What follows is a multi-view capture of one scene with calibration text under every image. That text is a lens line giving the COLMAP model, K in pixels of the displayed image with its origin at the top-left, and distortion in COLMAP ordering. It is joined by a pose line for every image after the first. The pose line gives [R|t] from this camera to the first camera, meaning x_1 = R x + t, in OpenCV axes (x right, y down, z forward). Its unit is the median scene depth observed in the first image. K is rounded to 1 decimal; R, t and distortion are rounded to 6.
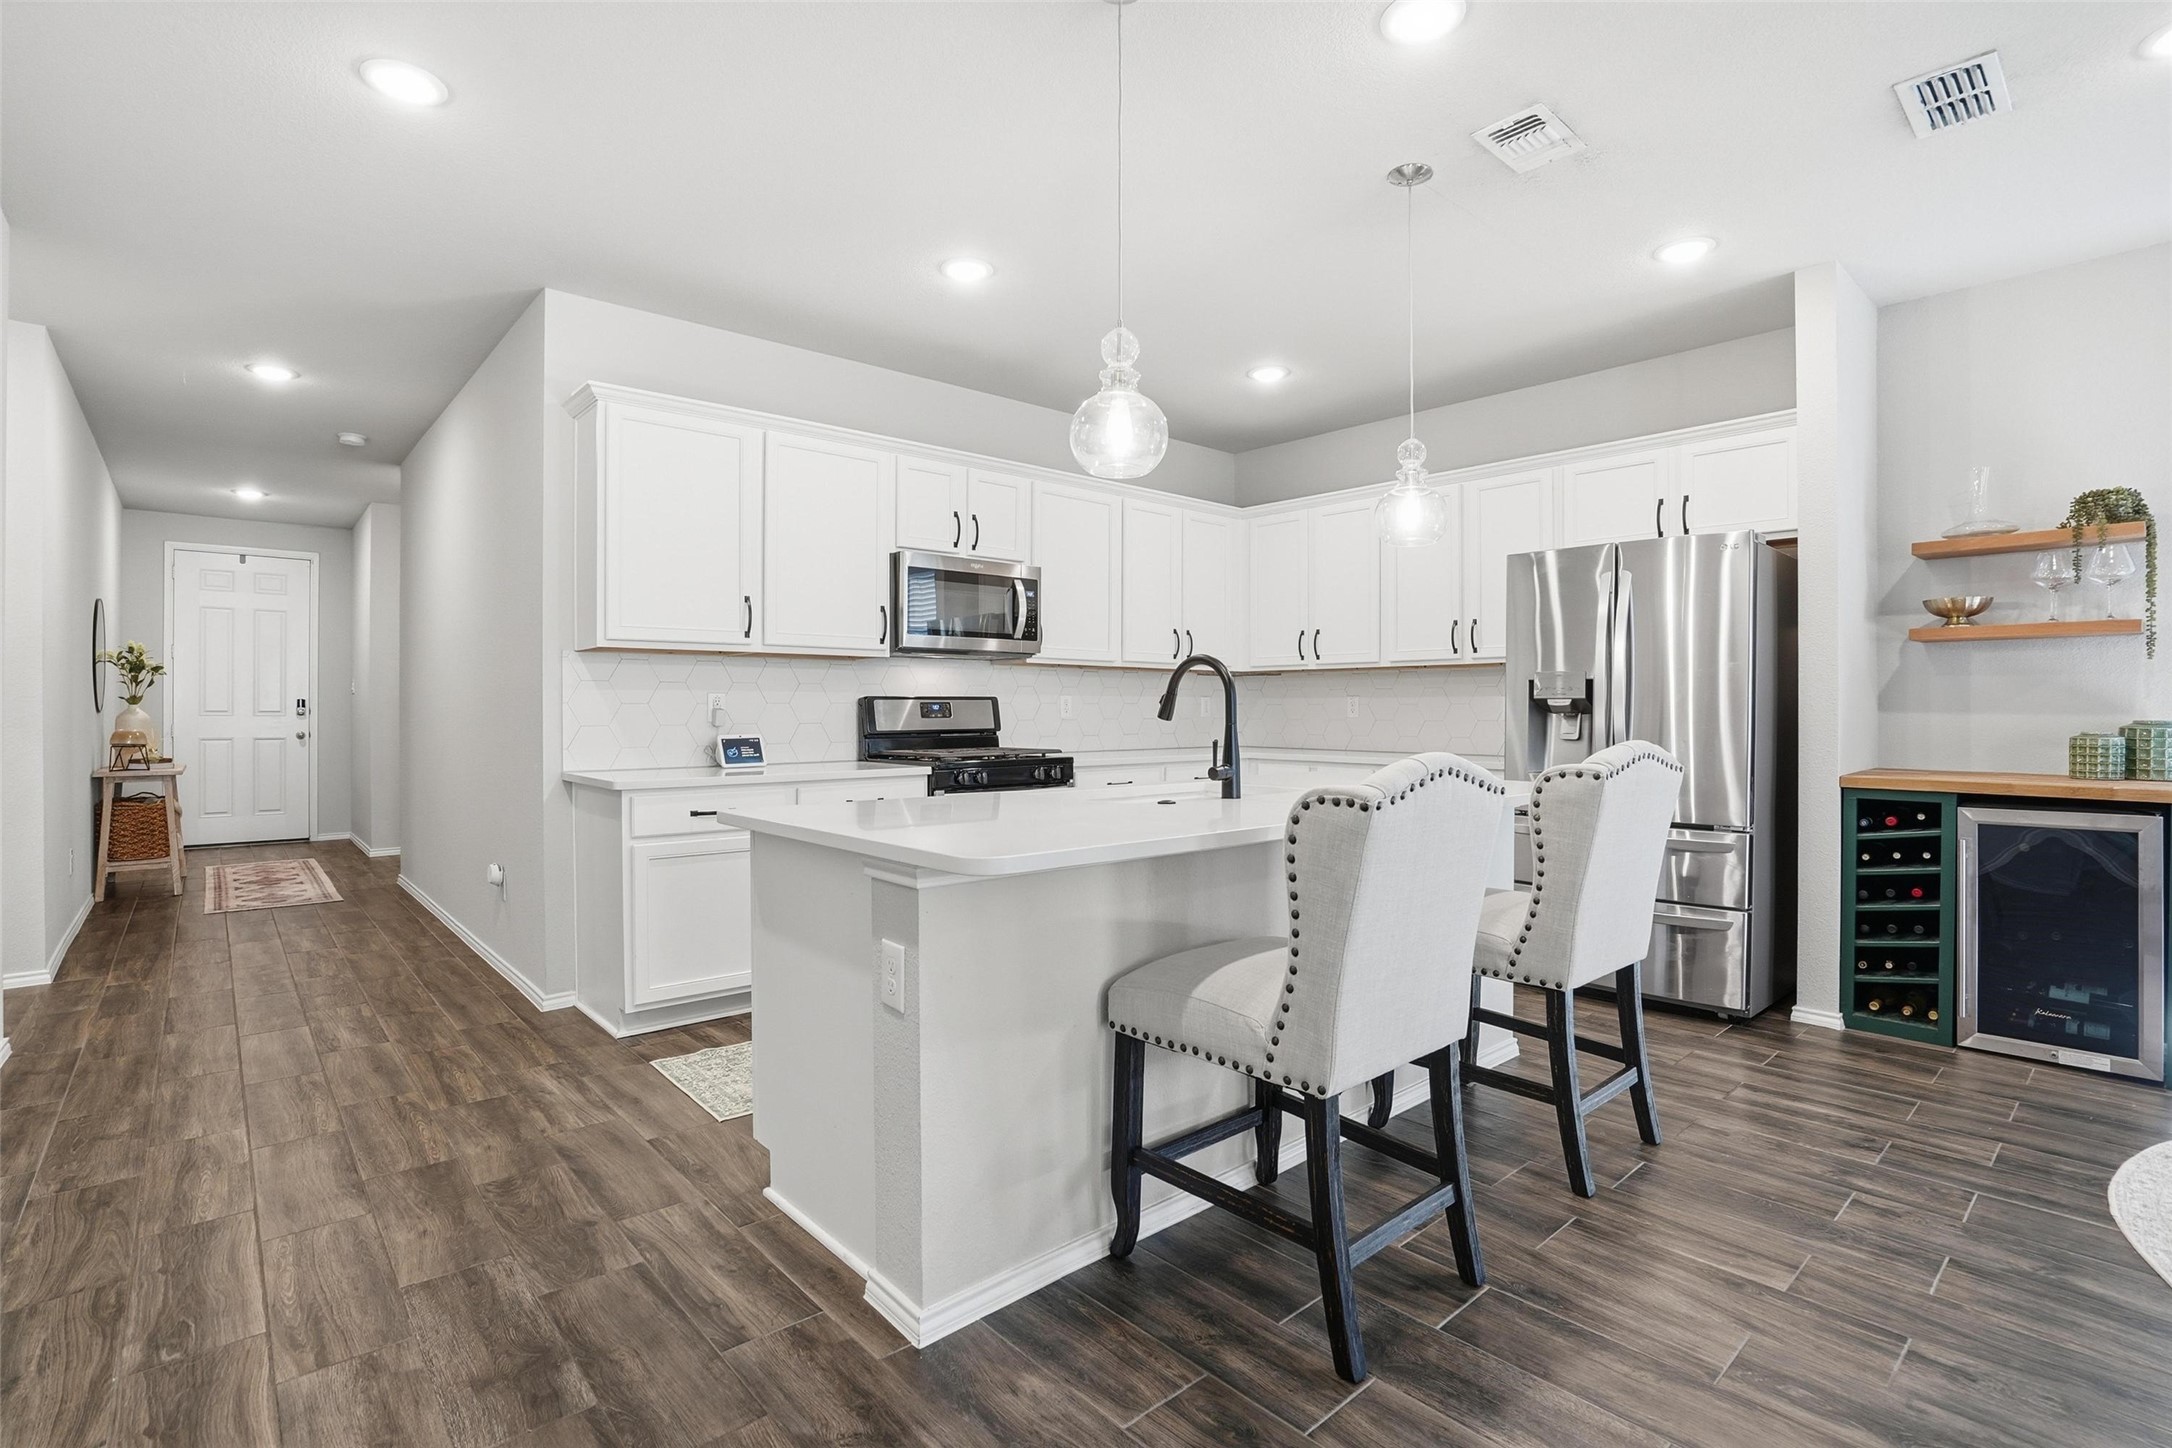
lens RADIAL K [[1023.4, 0, 1083.1], [0, 1023.4, 713.0], [0, 0, 1]] dist [-0.045141, 0.016363]
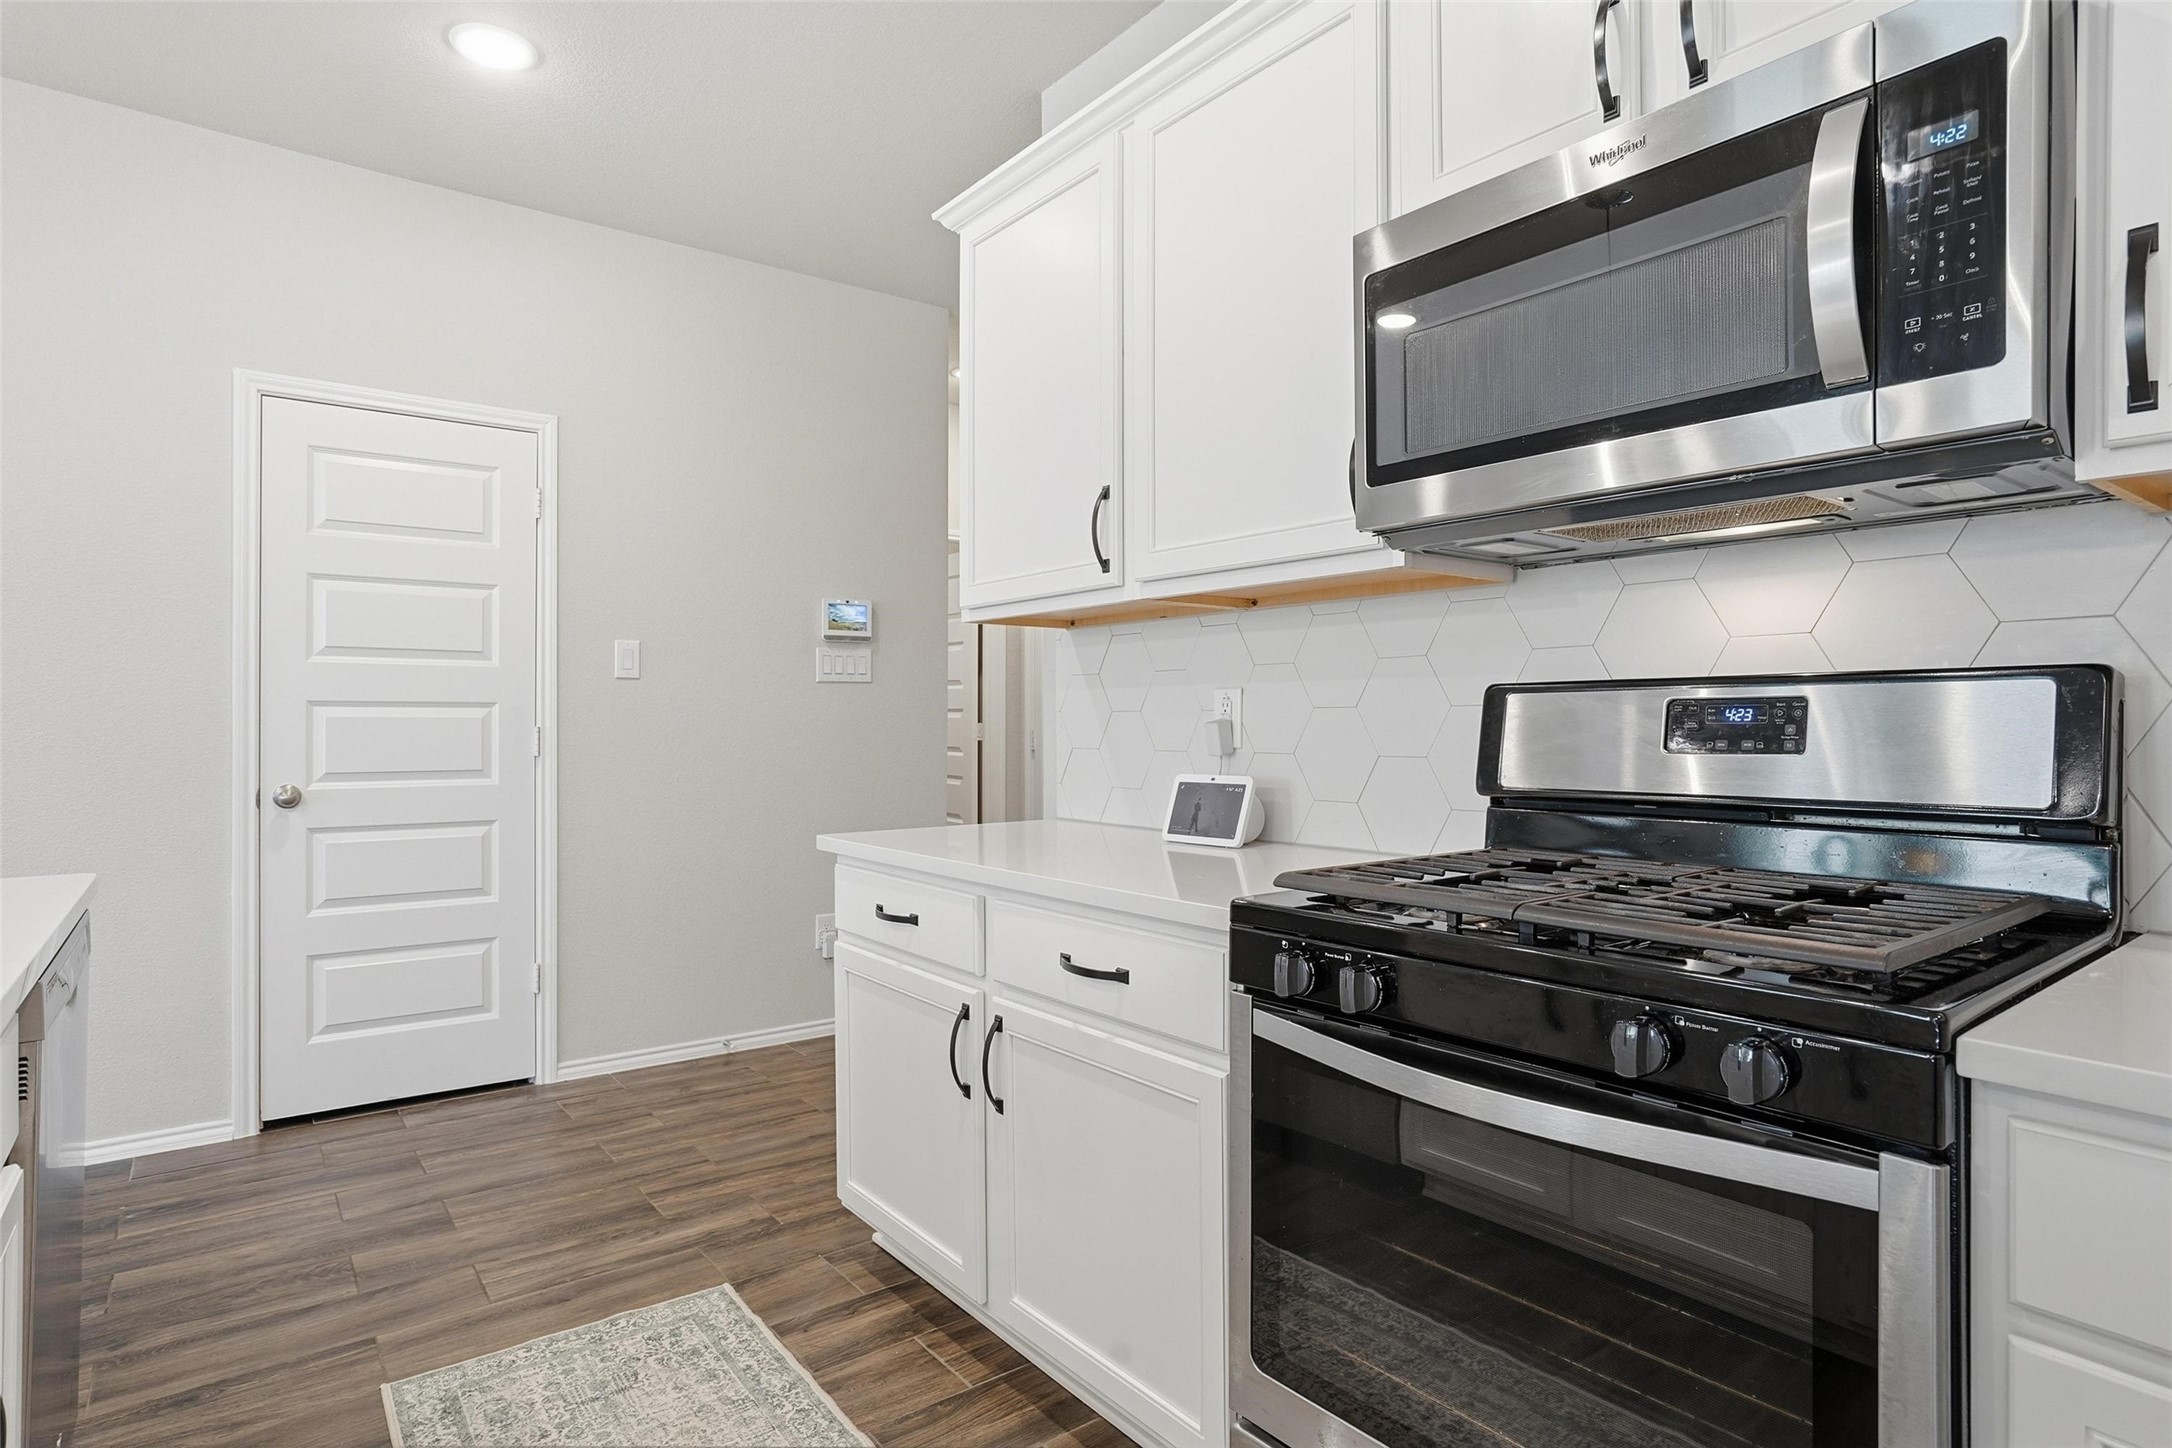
lens RADIAL K [[1151.6, 0, 1077.6], [0, 1151.6, 722.7], [0, 0, 1]] dist [-0.021361, 0.010040]
pose [[-0.069689, 0.003072, -0.997564, 0.219230], [-0.001340, 0.999994, 0.003173, -0.004969], [0.997568, 0.001558, -0.069684, 1.043056]]
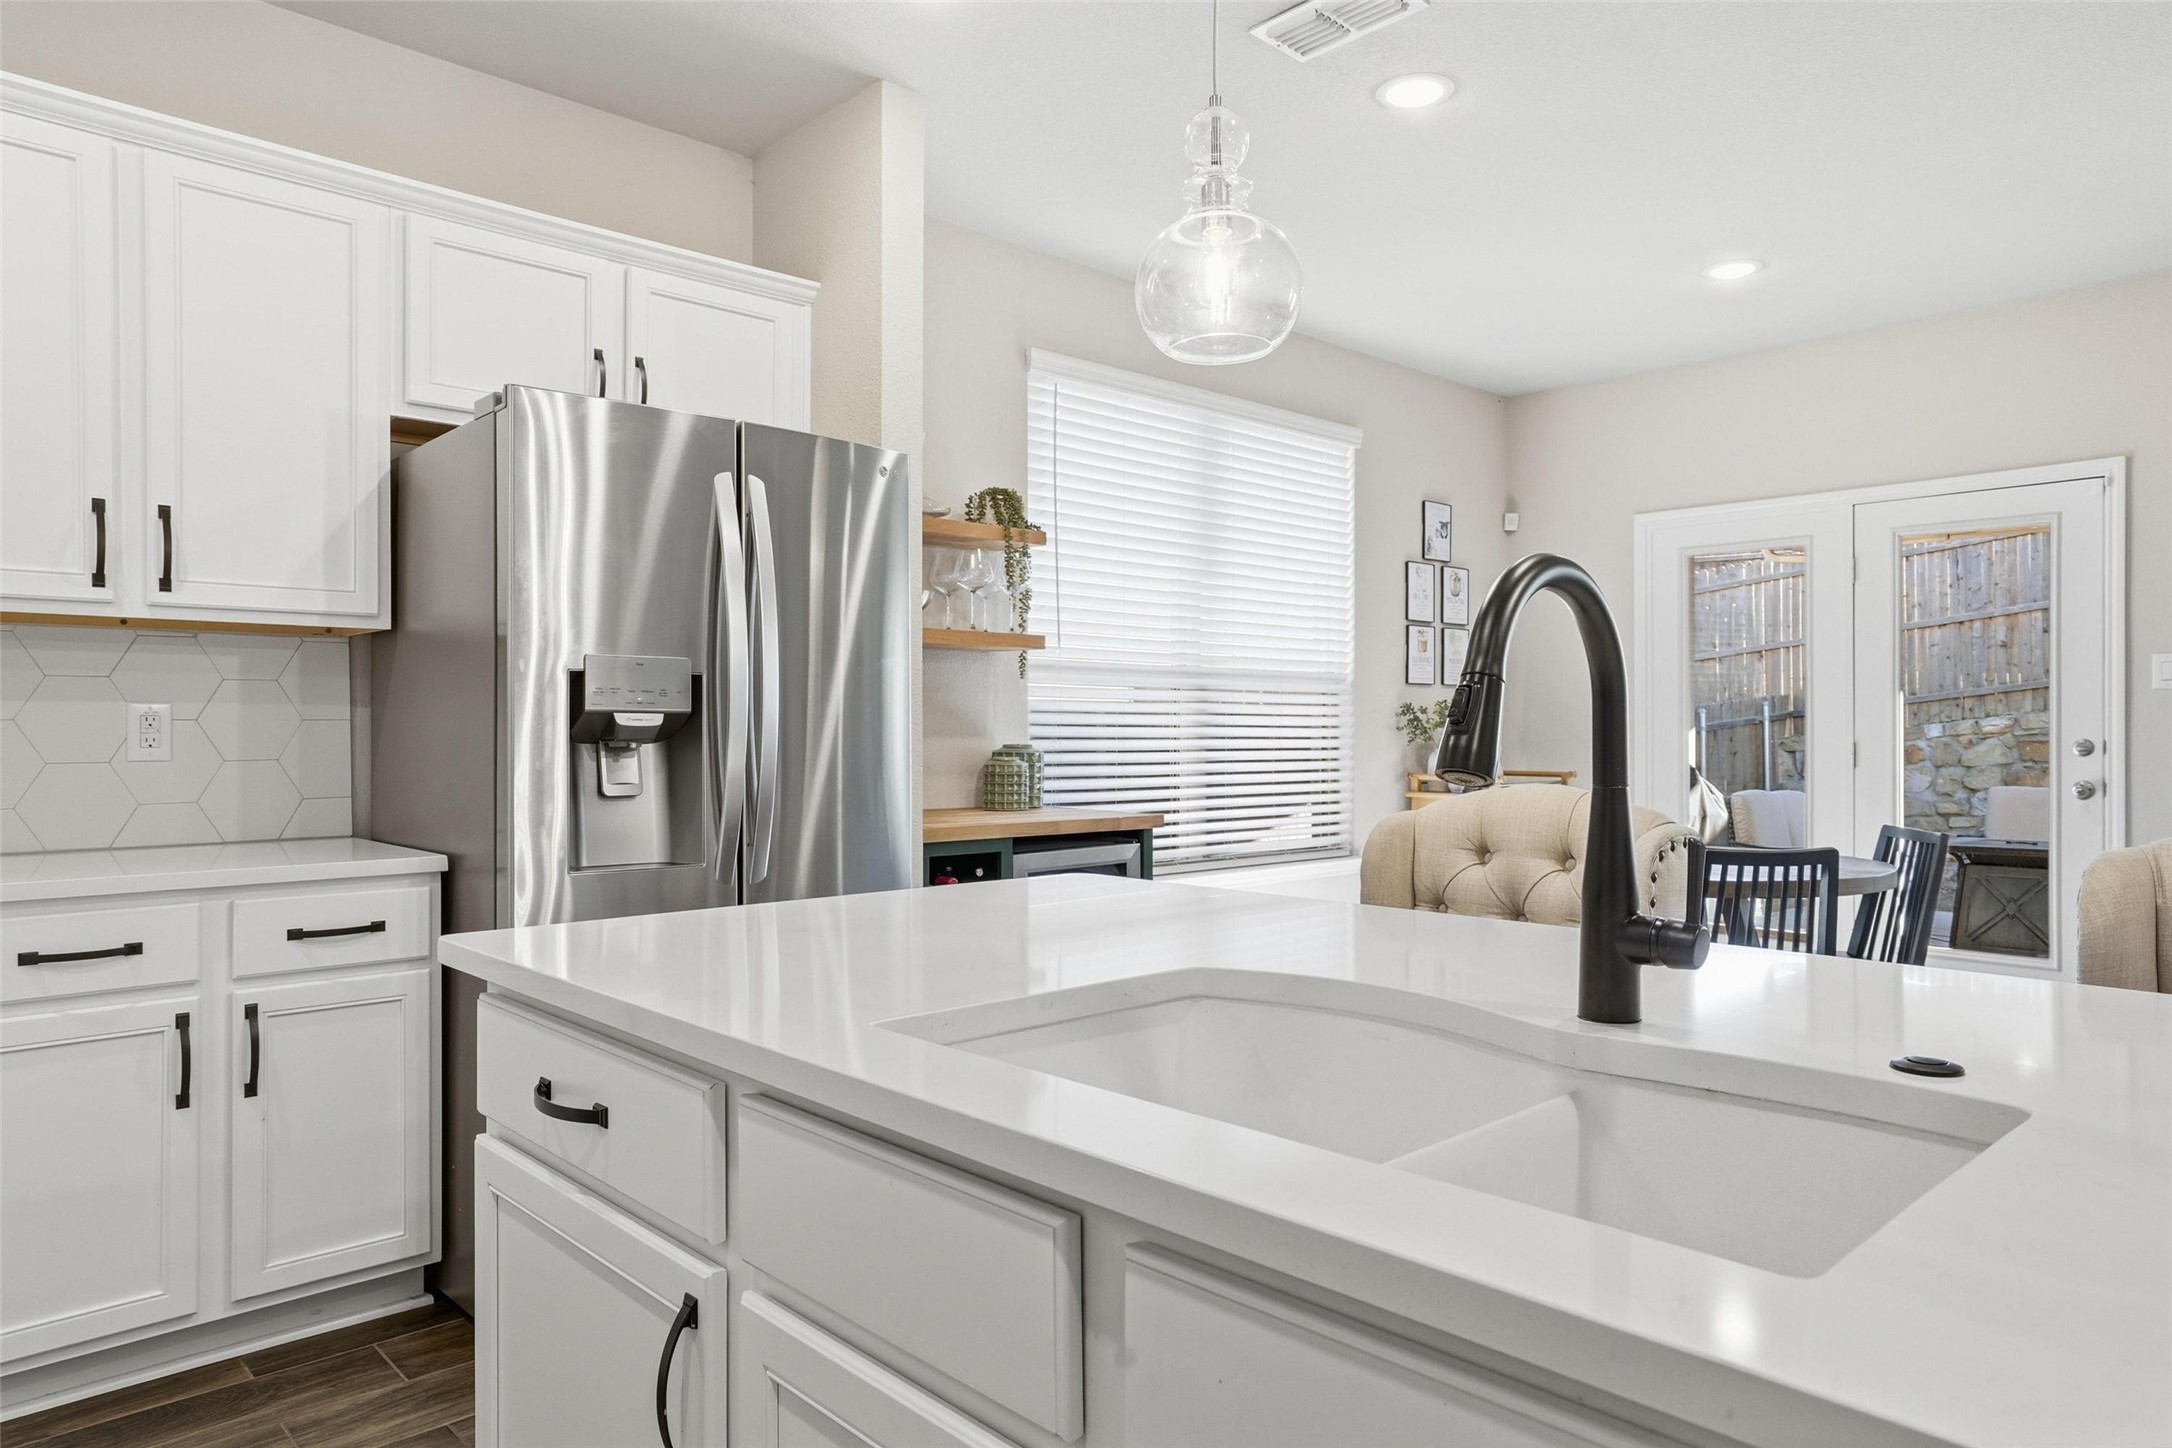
lens RADIAL K [[1372.6, 0, 1075.6], [0, 1372.6, 724.1], [0, 0, 1]] dist [0.005461, 0.003689]
pose [[-0.035738, 0.000435, 0.999361, -0.196772], [0.003840, 0.999993, -0.000298, -0.007898], [-0.999354, 0.003827, -0.035739, 0.830463]]
